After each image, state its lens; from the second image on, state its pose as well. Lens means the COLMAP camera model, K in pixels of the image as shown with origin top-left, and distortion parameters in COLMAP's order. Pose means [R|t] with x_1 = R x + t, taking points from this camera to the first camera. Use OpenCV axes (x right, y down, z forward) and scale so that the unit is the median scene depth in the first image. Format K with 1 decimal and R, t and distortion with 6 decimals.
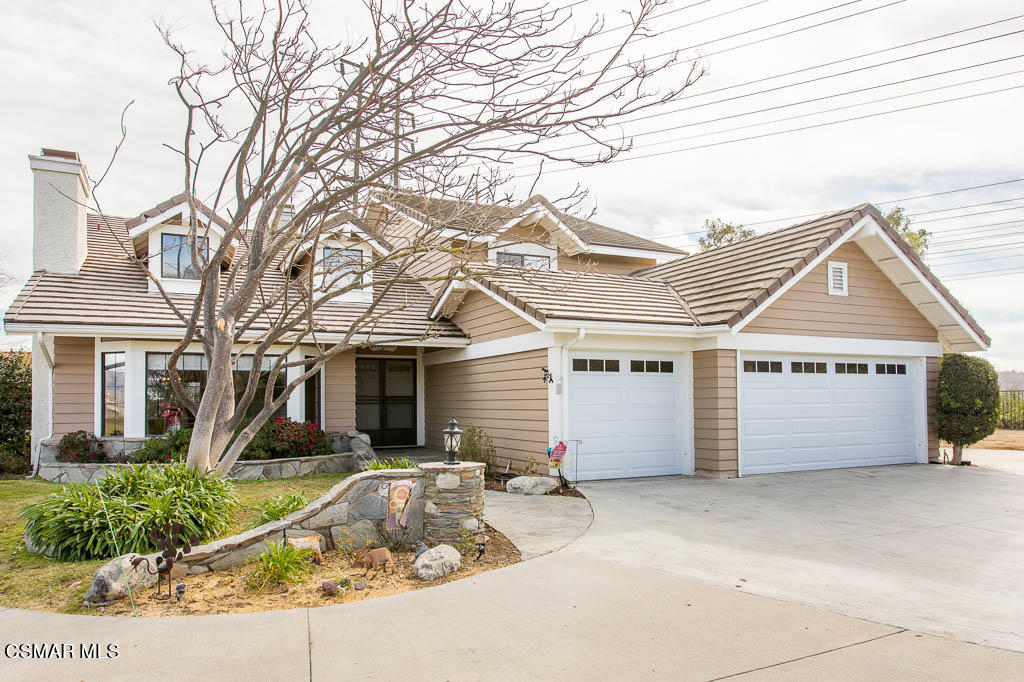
lens RADIAL K [[677.1, 0, 512.0], [0, 677.1, 341.0], [0, 0, 1]] dist [0.001069, 0.000094]
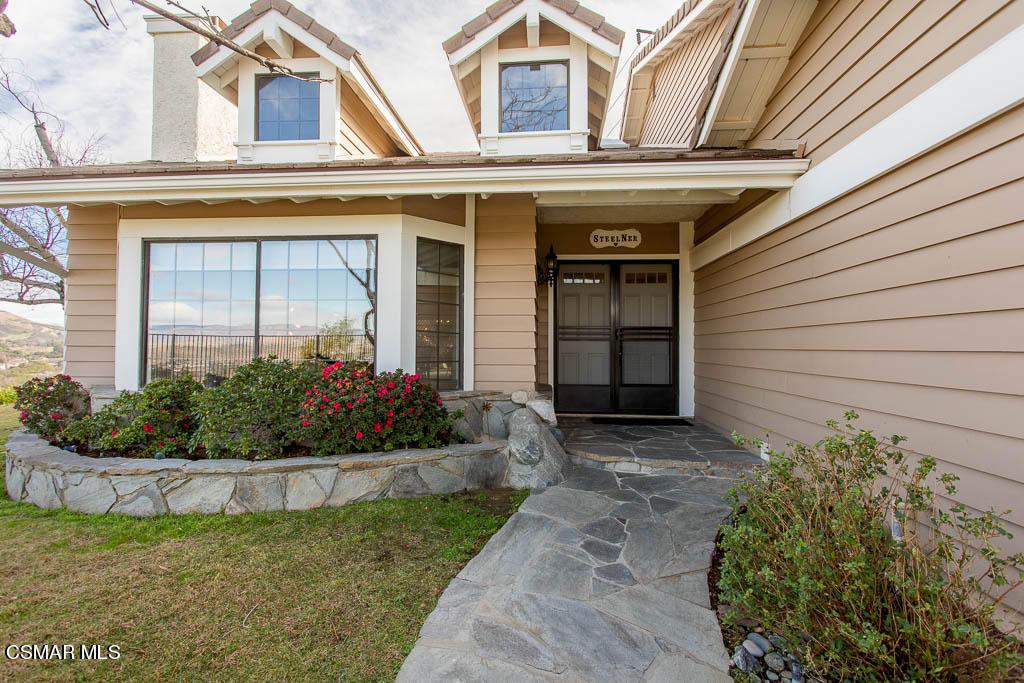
lens RADIAL K [[488.9, 0, 508.3], [0, 488.9, 349.0], [0, 0, 1]] dist [0.001911, 0.000691]
pose [[0.853380, 0.009757, -0.521198, -0.054729], [0.038469, 0.995920, 0.081630, 0.065663], [0.519868, -0.089712, 0.849523, 0.624187]]
